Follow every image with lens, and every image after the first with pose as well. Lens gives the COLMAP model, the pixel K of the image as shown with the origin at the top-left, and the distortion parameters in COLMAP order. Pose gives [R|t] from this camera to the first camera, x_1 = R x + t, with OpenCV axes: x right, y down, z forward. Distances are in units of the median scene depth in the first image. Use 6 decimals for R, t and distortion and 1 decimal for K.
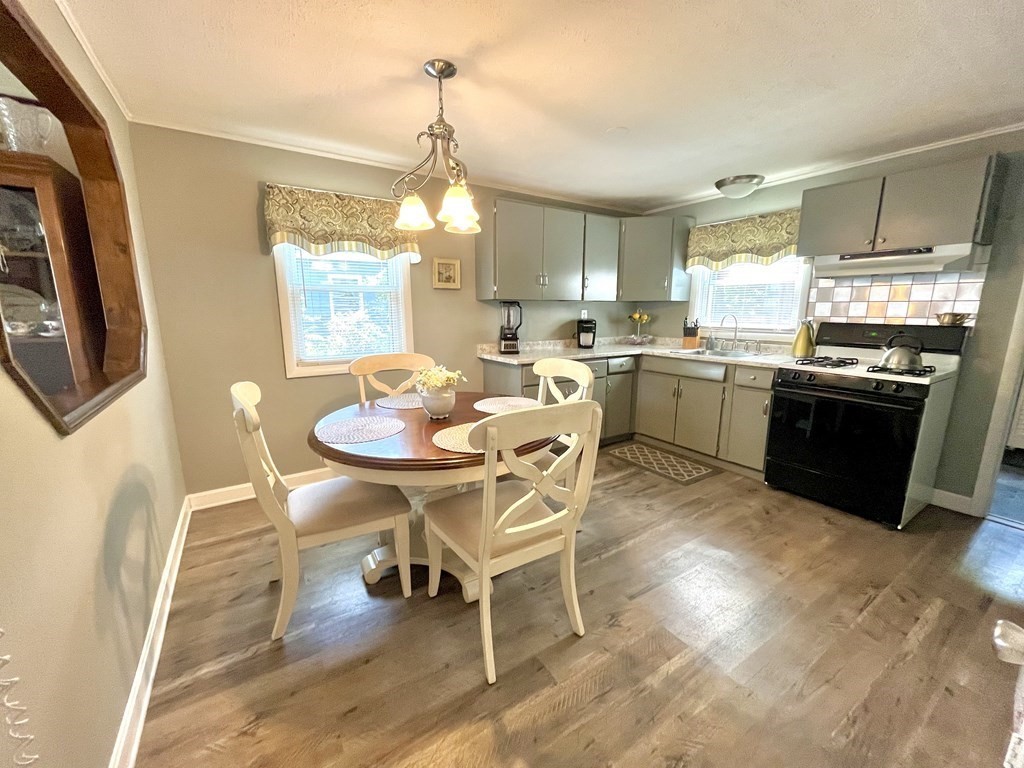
lens RADIAL K [[409.1, 0, 513.2], [0, 409.1, 385.5], [0, 0, 1]] dist [-0.004479, -0.000268]
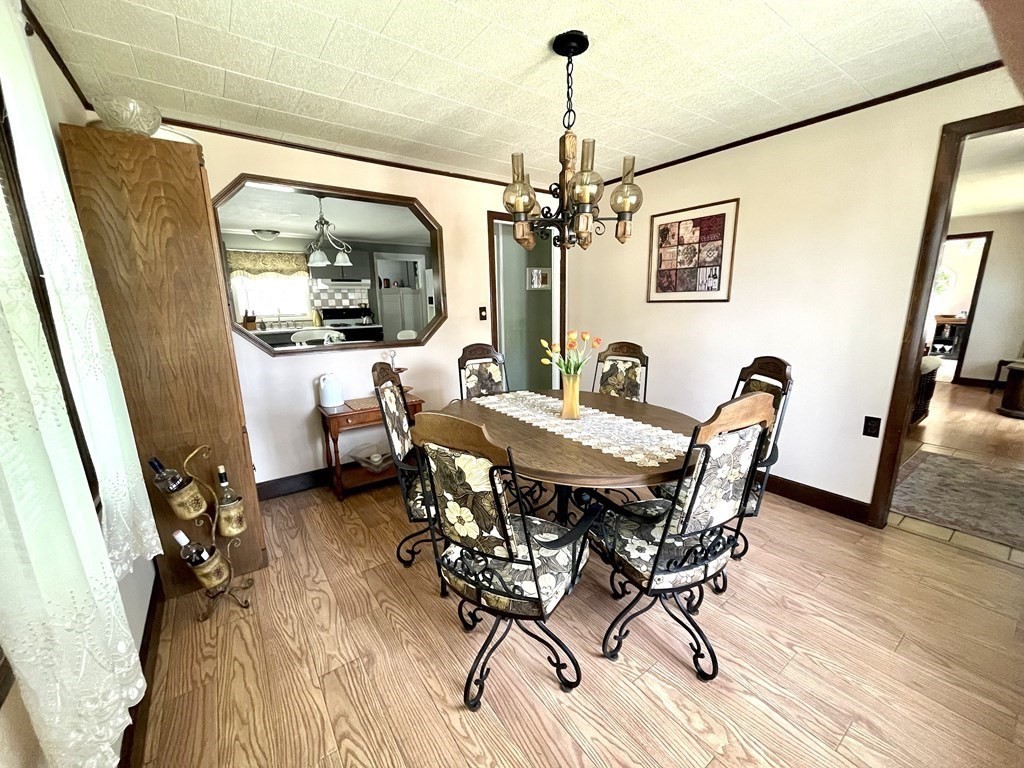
lens RADIAL K [[409.1, 0, 513.0], [0, 409.1, 389.2], [0, 0, 1]] dist [-0.004479, -0.000268]
pose [[-0.052900, -0.215313, 0.975111, -2.502971], [0.199909, 0.954428, 0.221592, -0.041023], [-0.978385, 0.206655, -0.007446, 0.176648]]
